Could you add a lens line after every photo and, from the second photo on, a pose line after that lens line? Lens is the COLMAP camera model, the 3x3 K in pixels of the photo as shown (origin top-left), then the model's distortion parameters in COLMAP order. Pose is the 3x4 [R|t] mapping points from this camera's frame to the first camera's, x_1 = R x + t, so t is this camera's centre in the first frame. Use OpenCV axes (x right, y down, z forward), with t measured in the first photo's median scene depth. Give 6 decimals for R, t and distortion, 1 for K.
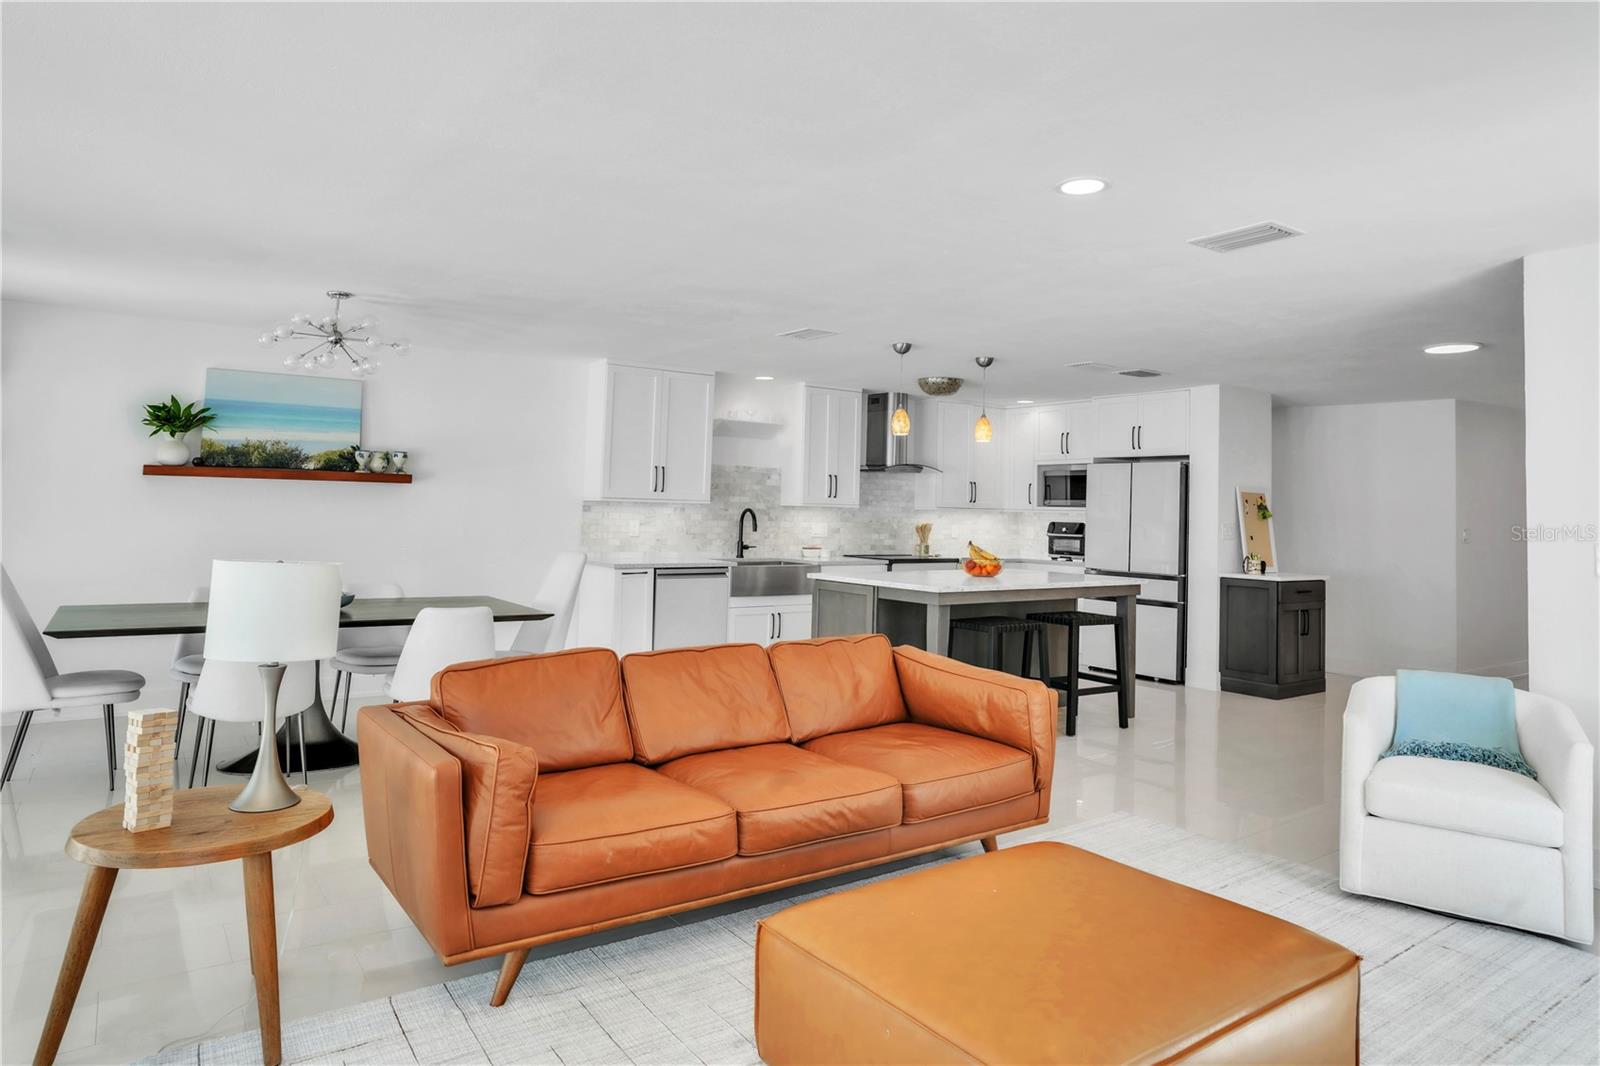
lens RADIAL K [[986.8, 0, 801.2], [0, 986.8, 464.1], [0, 0, 1]] dist [0.000048, 0.001307]
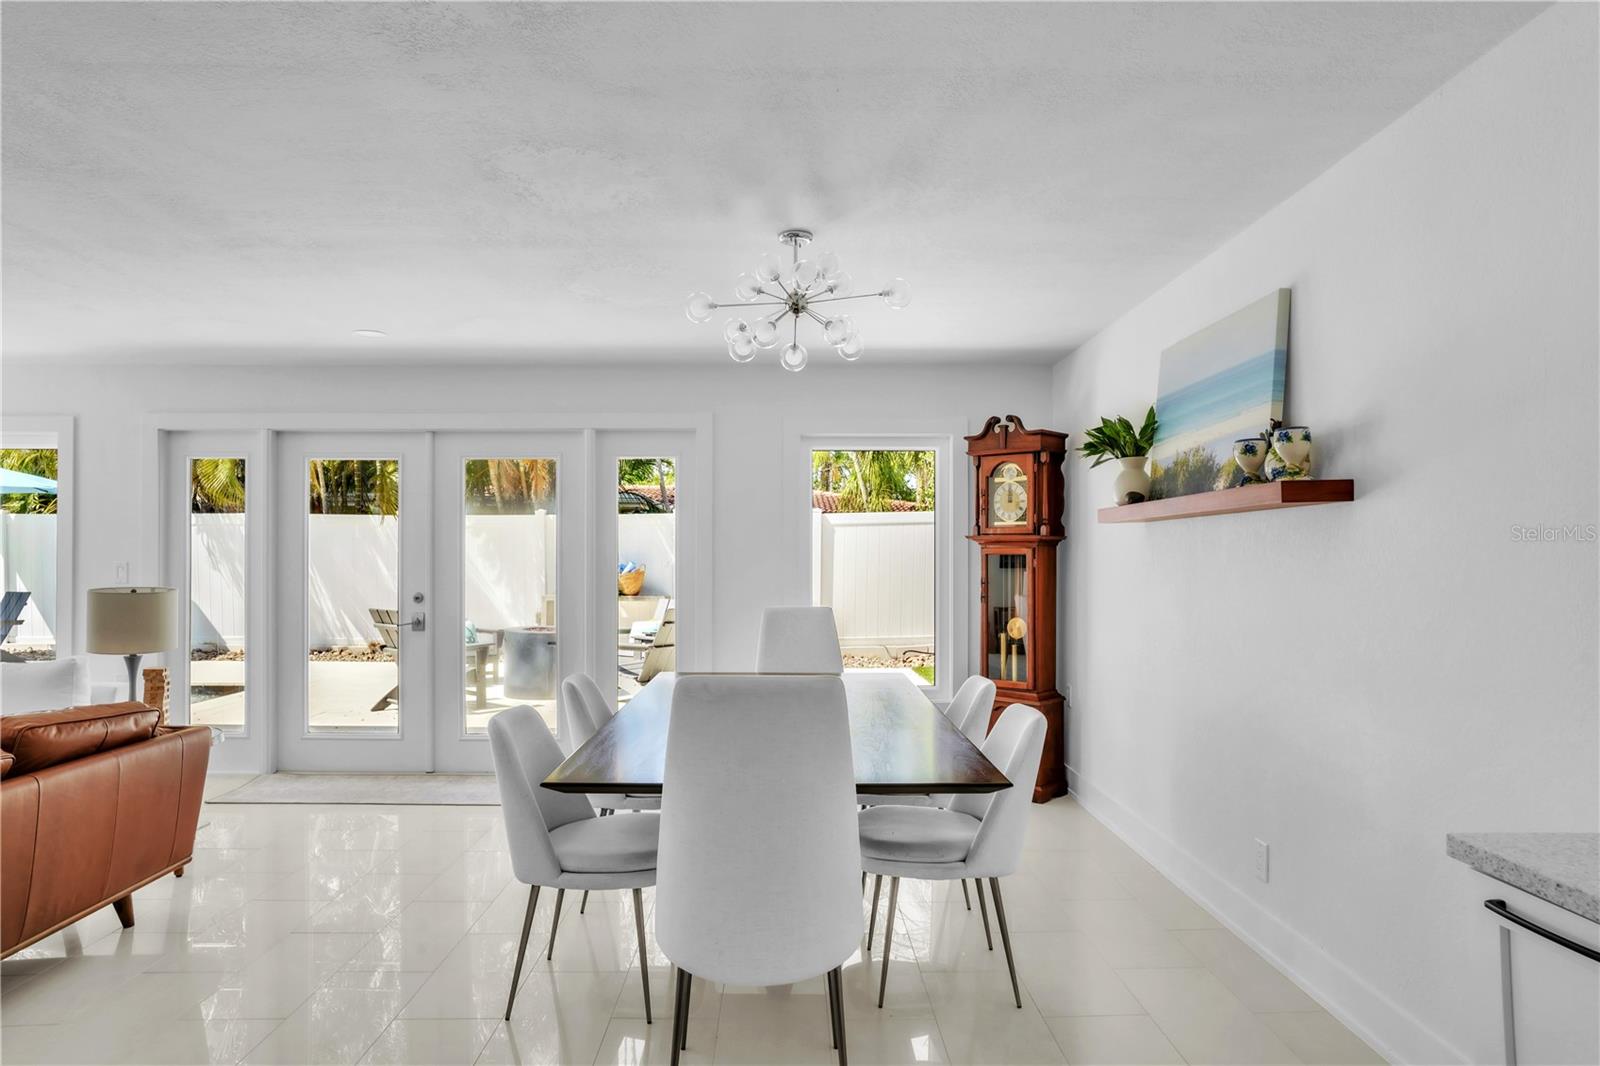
lens RADIAL K [[966.8, 0, 801.3], [0, 966.8, 560.5], [0, 0, 1]] dist [-0.068949, 0.052417]
pose [[-0.559800, -0.021955, -0.828337, 0.034324], [0.027215, 0.998622, -0.044861, 0.046803], [0.828181, -0.047656, -0.558431, 0.884830]]
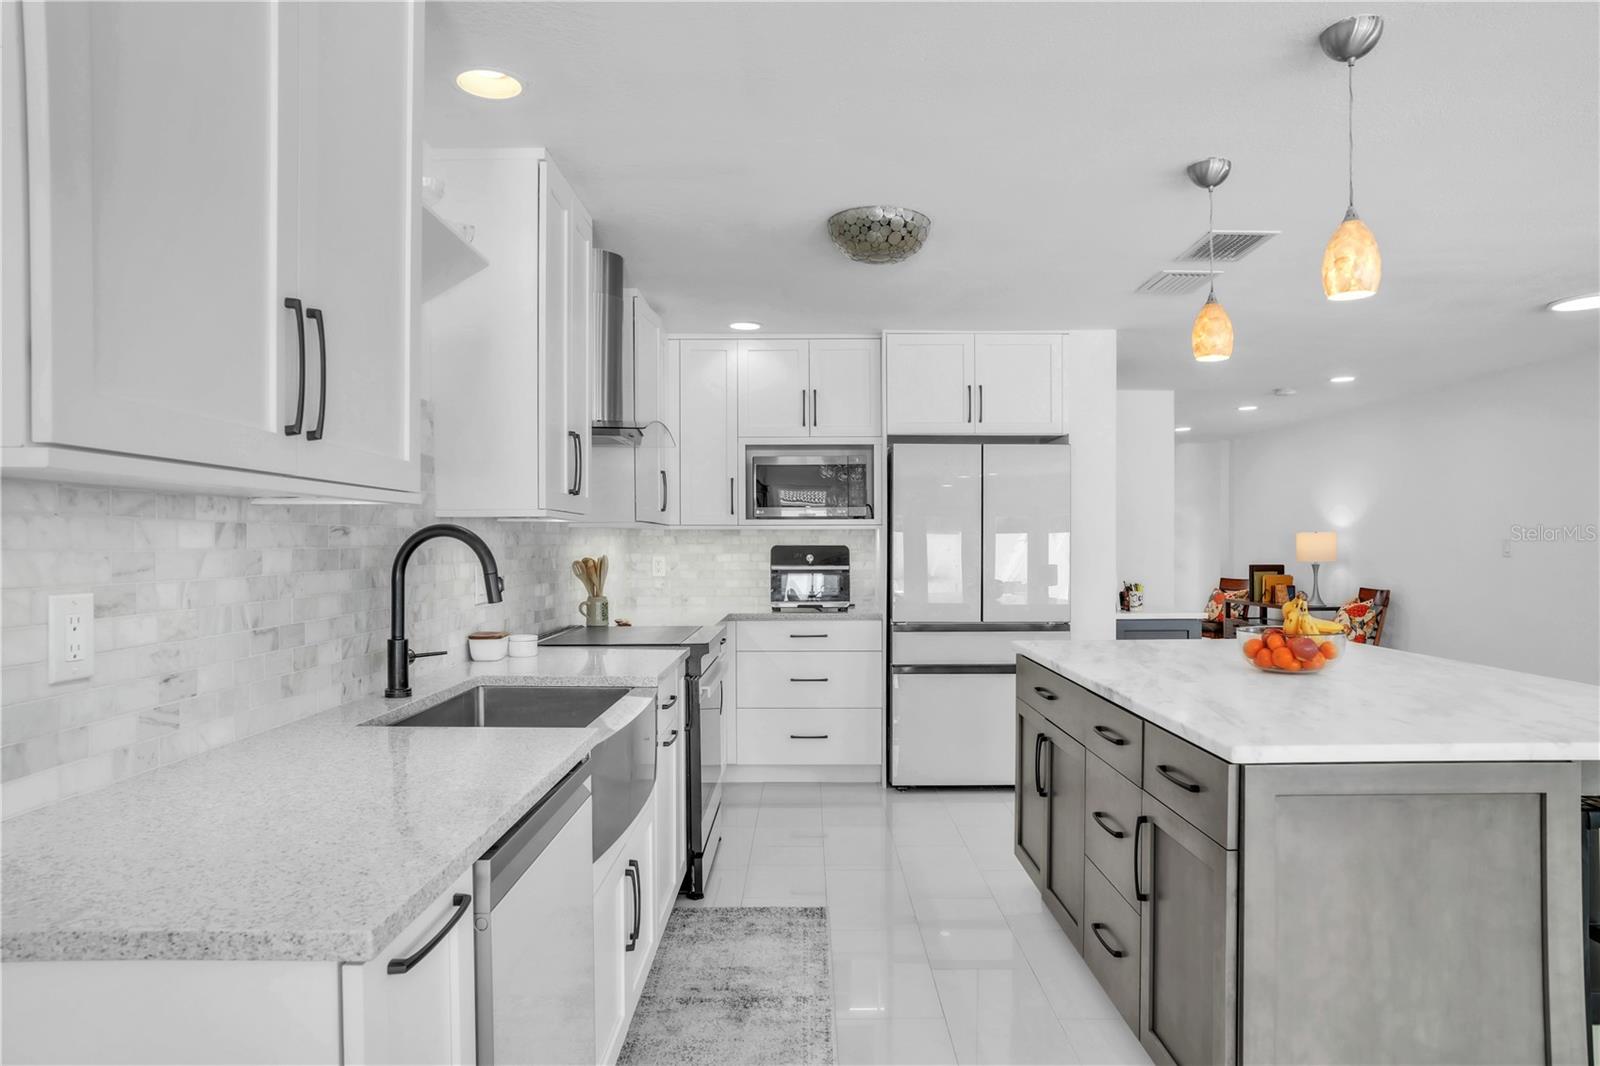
lens RADIAL K [[966.8, 0, 801.3], [0, 966.8, 560.5], [0, 0, 1]] dist [-0.068949, 0.052417]
pose [[0.584880, -0.039169, 0.810174, -0.227532], [-0.021584, 0.997728, 0.063819, 0.036514], [-0.810833, -0.054813, 0.582705, 0.777266]]
